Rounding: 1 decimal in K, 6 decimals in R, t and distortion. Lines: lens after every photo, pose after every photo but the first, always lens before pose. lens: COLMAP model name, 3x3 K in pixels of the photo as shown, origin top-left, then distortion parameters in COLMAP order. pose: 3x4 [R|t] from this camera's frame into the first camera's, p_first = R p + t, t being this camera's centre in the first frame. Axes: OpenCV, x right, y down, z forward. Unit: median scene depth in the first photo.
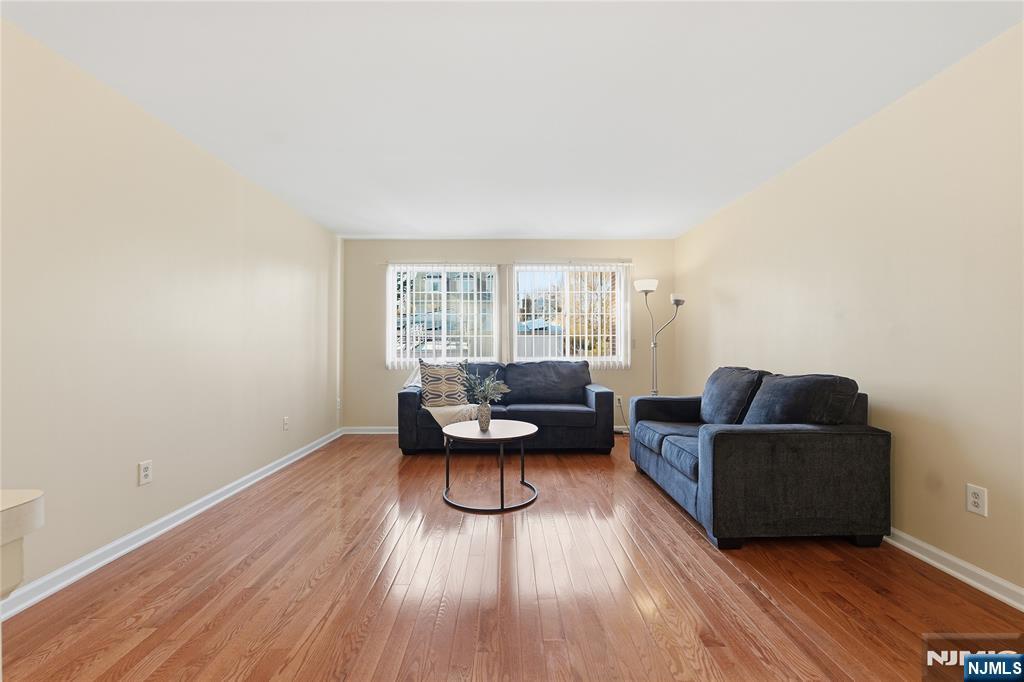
lens RADIAL K [[423.1, 0, 511.3], [0, 423.1, 341.3], [0, 0, 1]] dist [-0.012888, 0.001373]
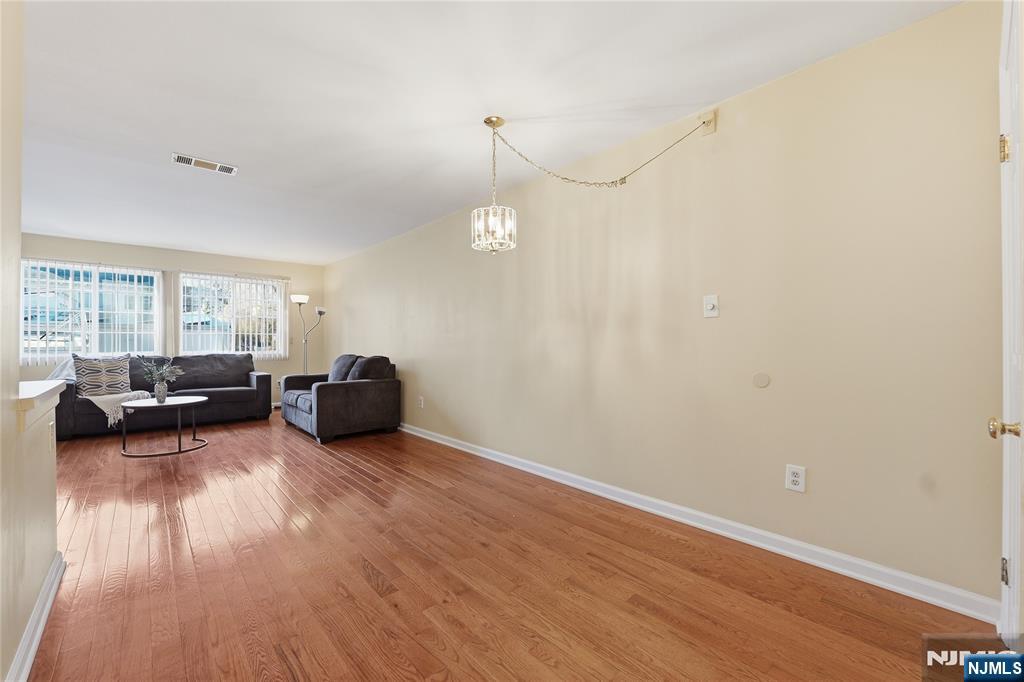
lens RADIAL K [[423.1, 0, 509.6], [0, 423.1, 340.5], [0, 0, 1]] dist [-0.012888, 0.001373]
pose [[0.760254, 0.003755, 0.649615, -0.064081], [-0.007258, 0.999970, 0.002715, -0.003809], [-0.649585, -0.006779, 0.760259, -0.564344]]
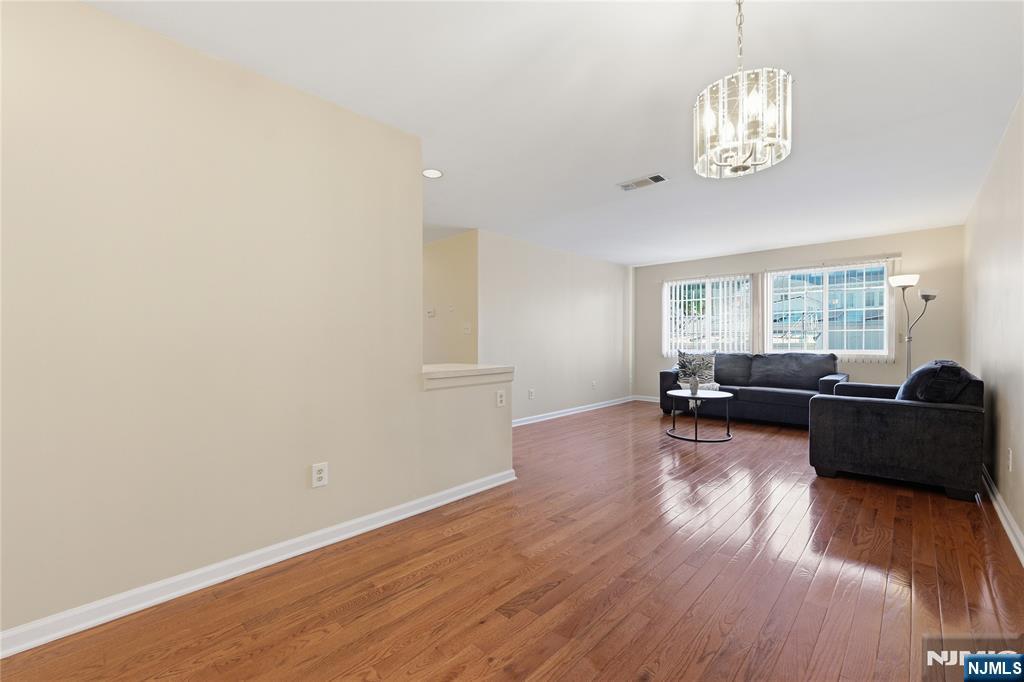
lens RADIAL K [[423.1, 0, 504.0], [0, 423.1, 348.5], [0, 0, 1]] dist [-0.012888, 0.001373]
pose [[0.706095, 0.012297, -0.708011, 0.393373], [0.010312, 0.999565, 0.027645, -0.007773], [0.708042, -0.026821, 0.705661, -0.439909]]
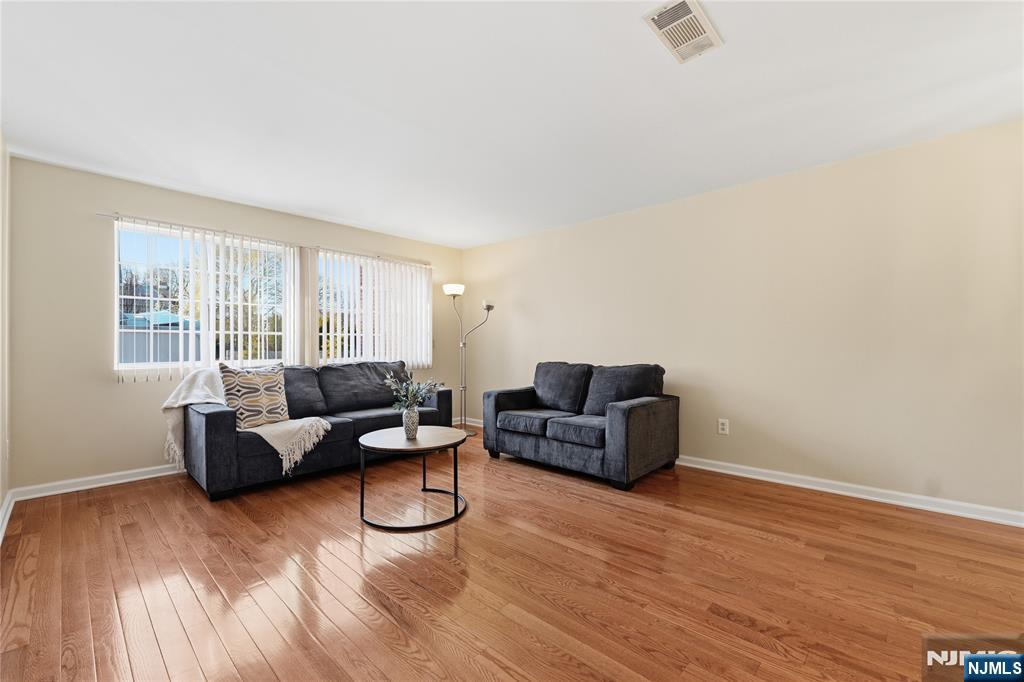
lens RADIAL K [[423.1, 0, 506.8], [0, 423.1, 349.5], [0, 0, 1]] dist [-0.012888, 0.001373]
pose [[0.696023, -0.007432, 0.717981, -0.404992], [-0.007162, 0.999825, 0.017293, 0.001279], [-0.717984, -0.017179, 0.695847, 0.163020]]
